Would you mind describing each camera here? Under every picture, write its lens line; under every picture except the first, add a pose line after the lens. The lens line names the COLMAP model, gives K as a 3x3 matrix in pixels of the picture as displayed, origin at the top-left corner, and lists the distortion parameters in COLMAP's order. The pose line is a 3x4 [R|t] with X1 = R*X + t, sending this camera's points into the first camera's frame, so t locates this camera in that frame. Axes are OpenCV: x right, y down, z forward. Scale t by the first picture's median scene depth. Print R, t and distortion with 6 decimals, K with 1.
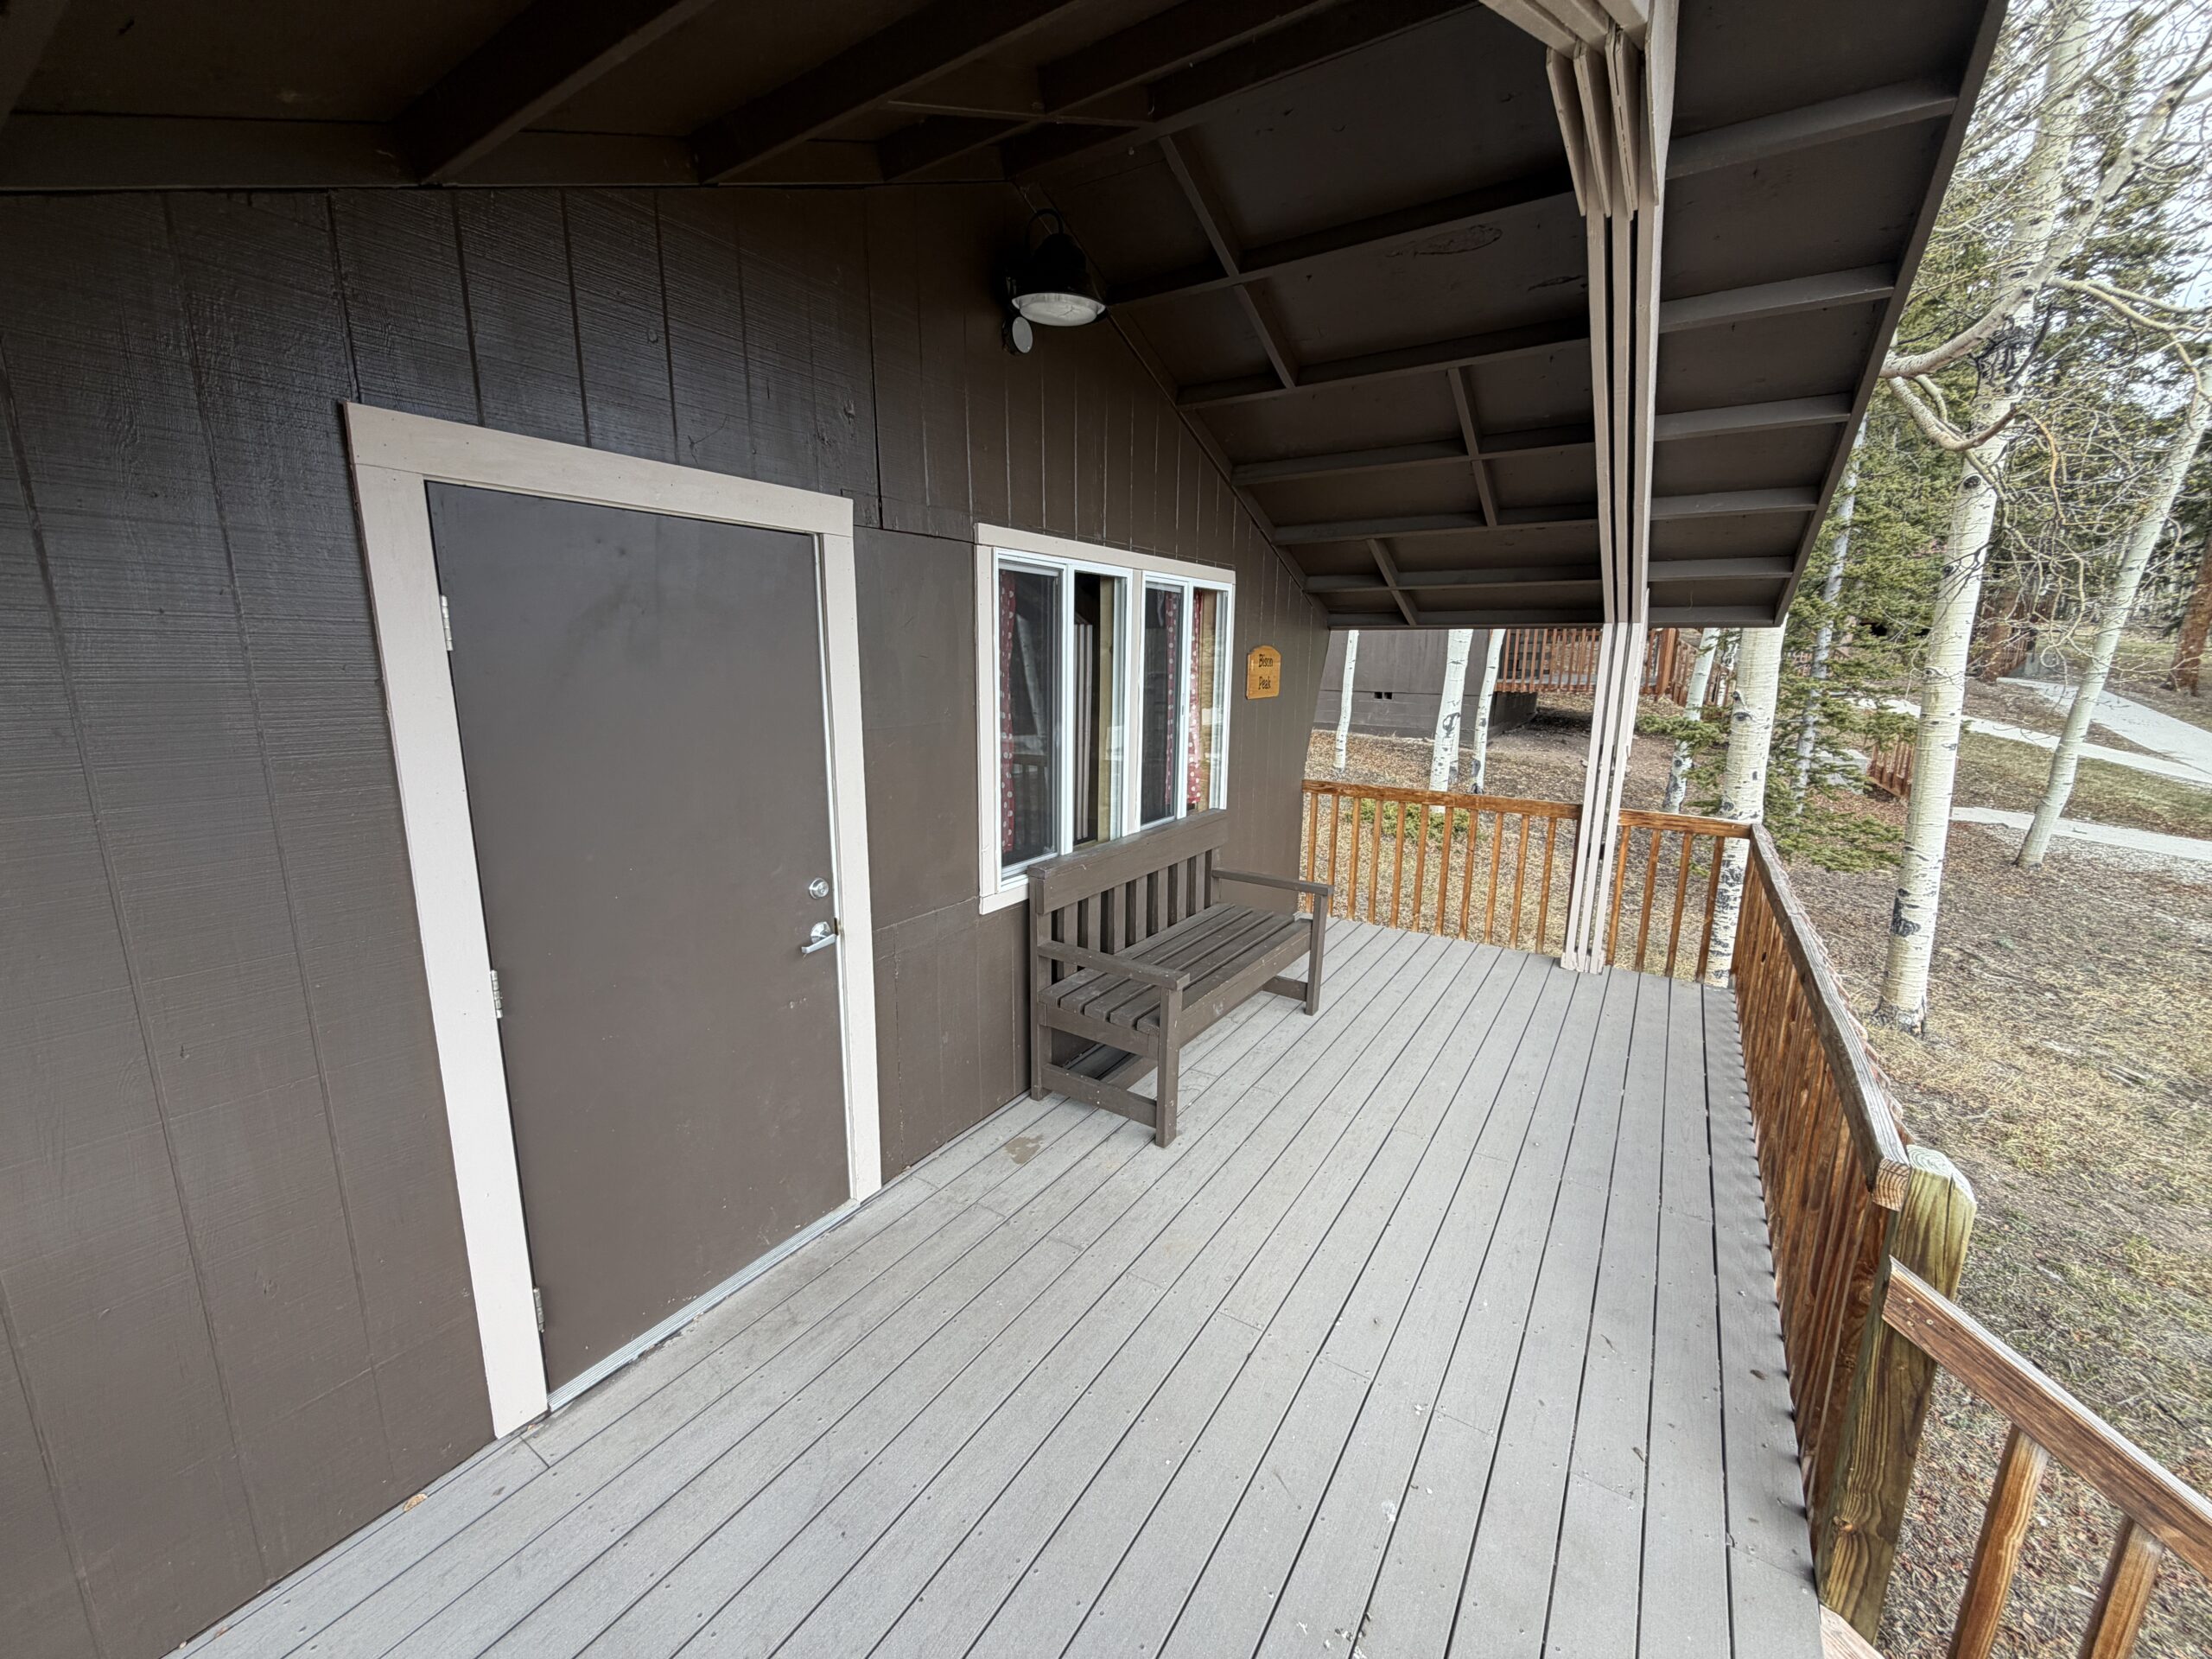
lens RADIAL K [[881.0, 0, 1099.1], [0, 881.0, 828.8], [0, 0, 1]] dist [-0.000345, 0.000712]
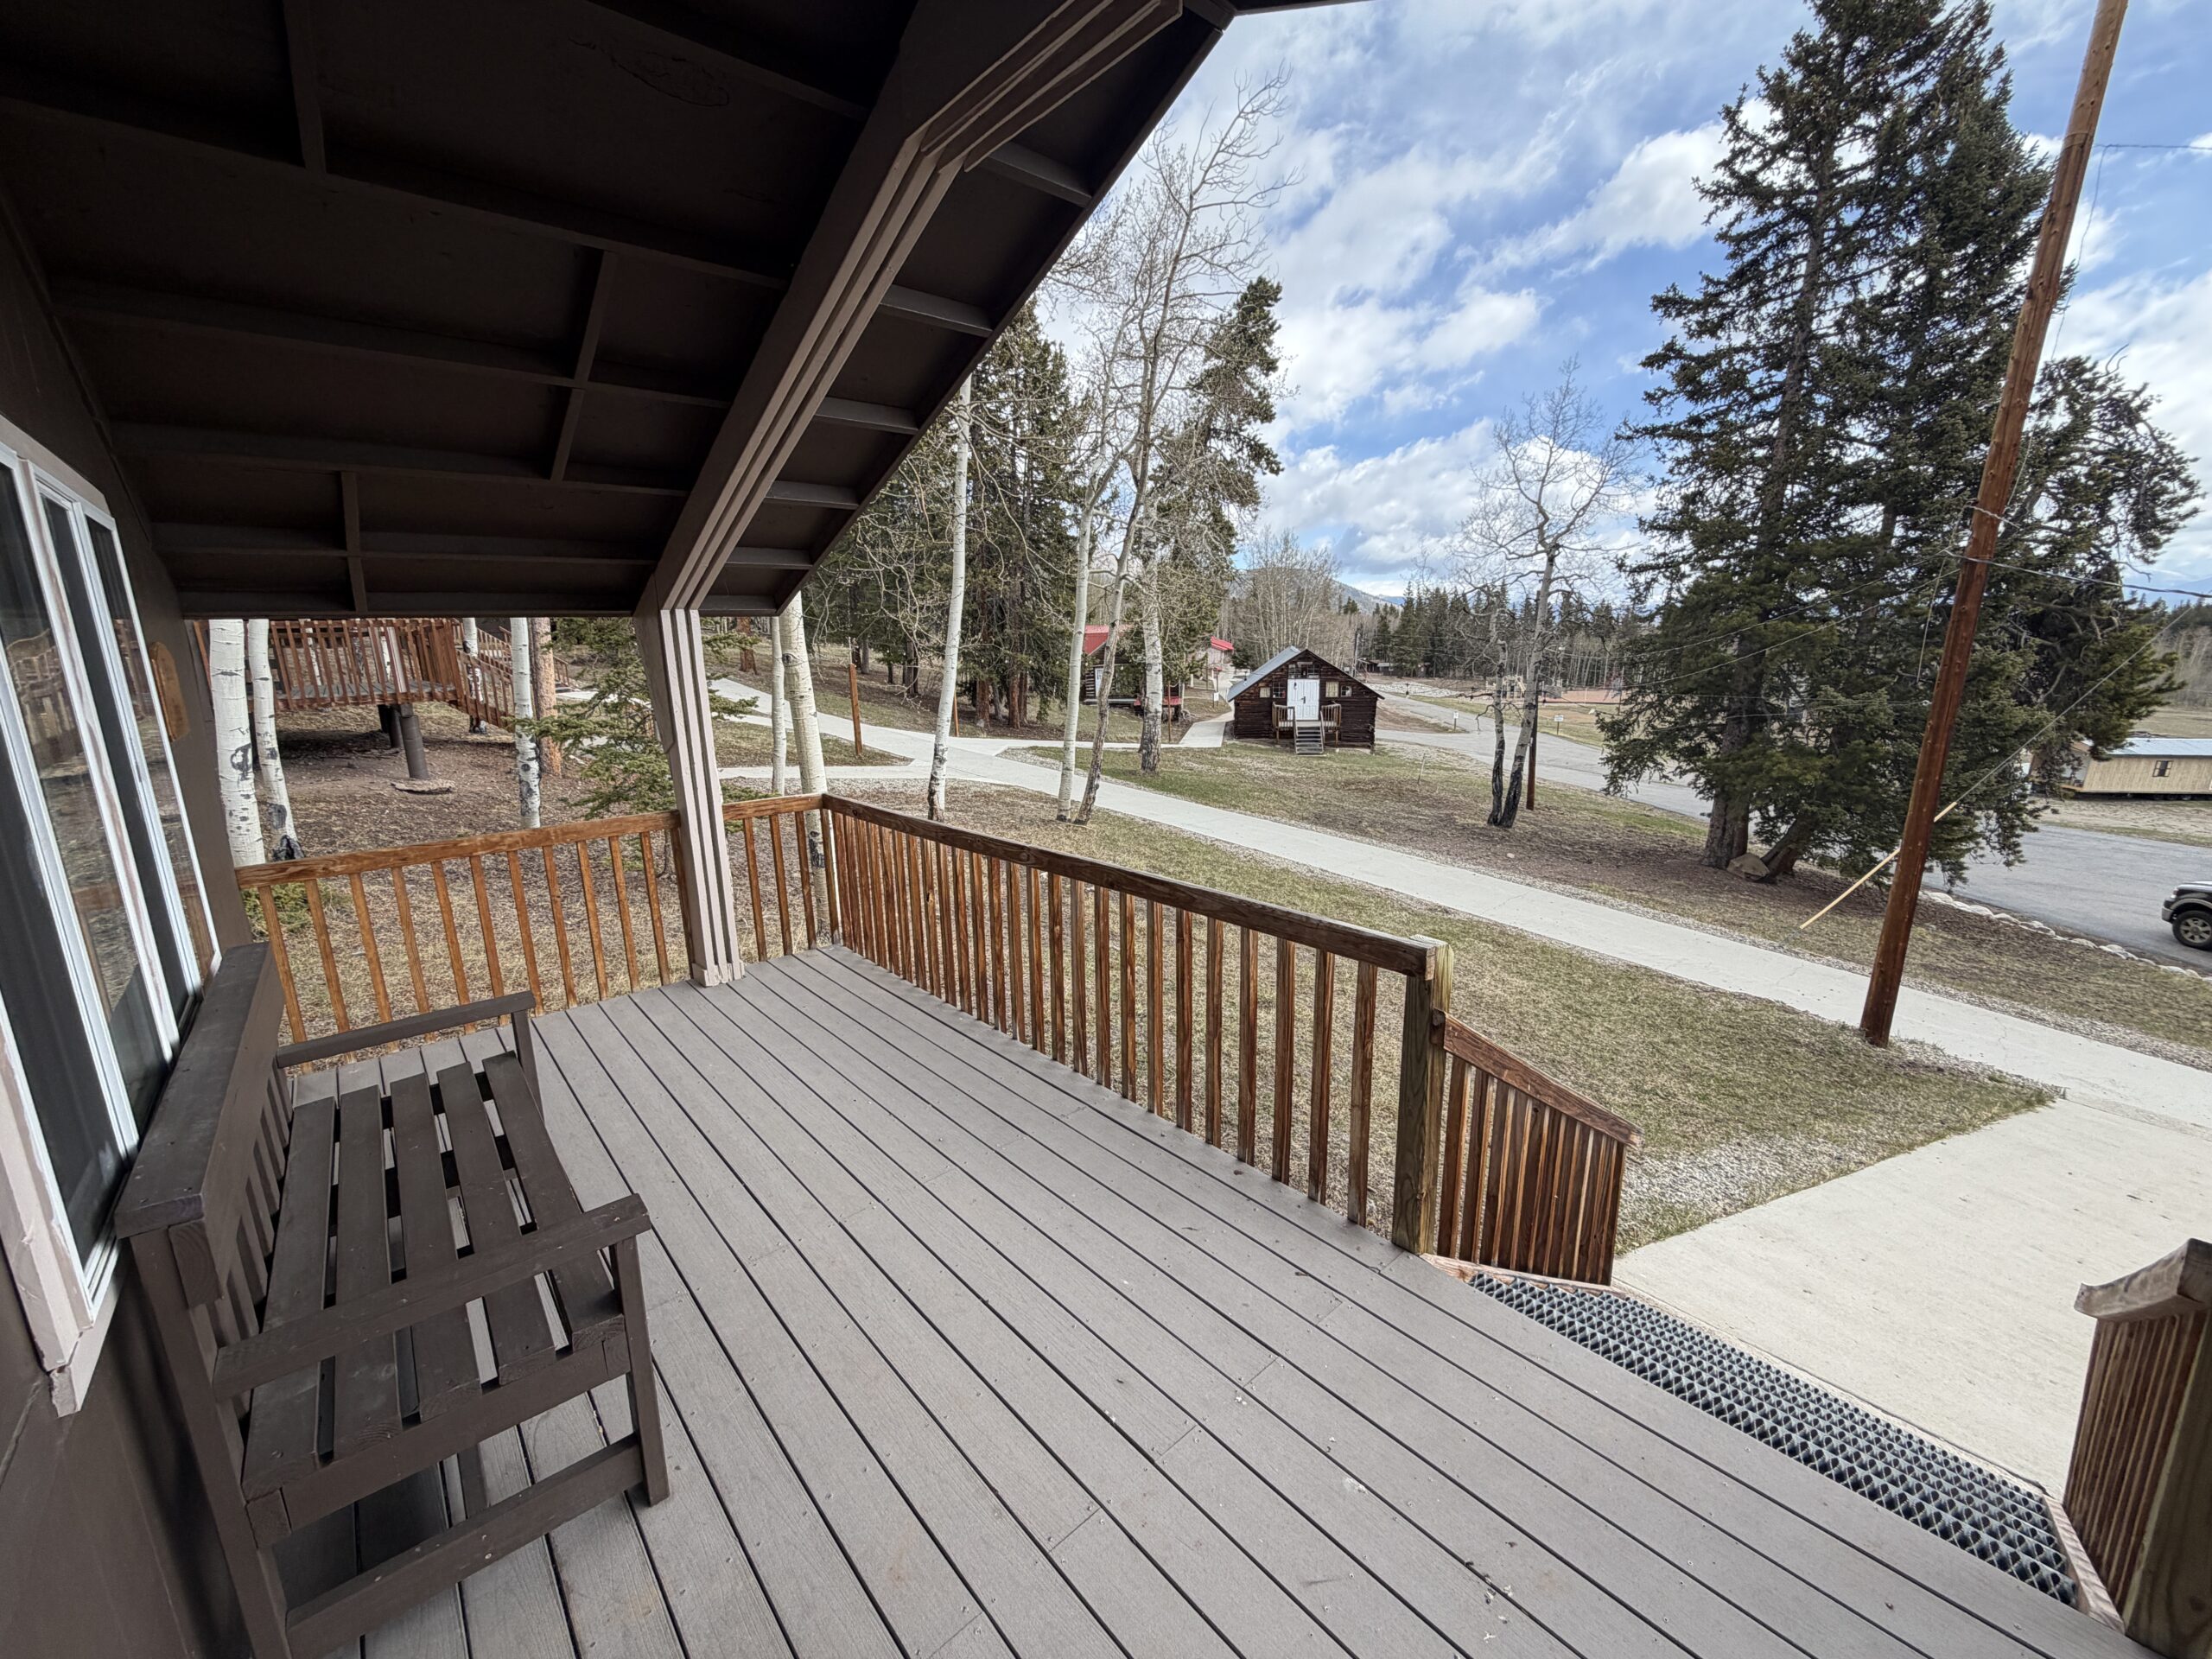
lens RADIAL K [[881.0, 0, 1099.5], [0, 881.0, 832.0], [0, 0, 1]] dist [-0.000345, 0.000712]
pose [[0.279536, -0.220007, 0.934589, -0.215576], [0.221735, 0.961872, 0.160109, -0.063558], [-0.934180, 0.162475, 0.317662, 0.352225]]
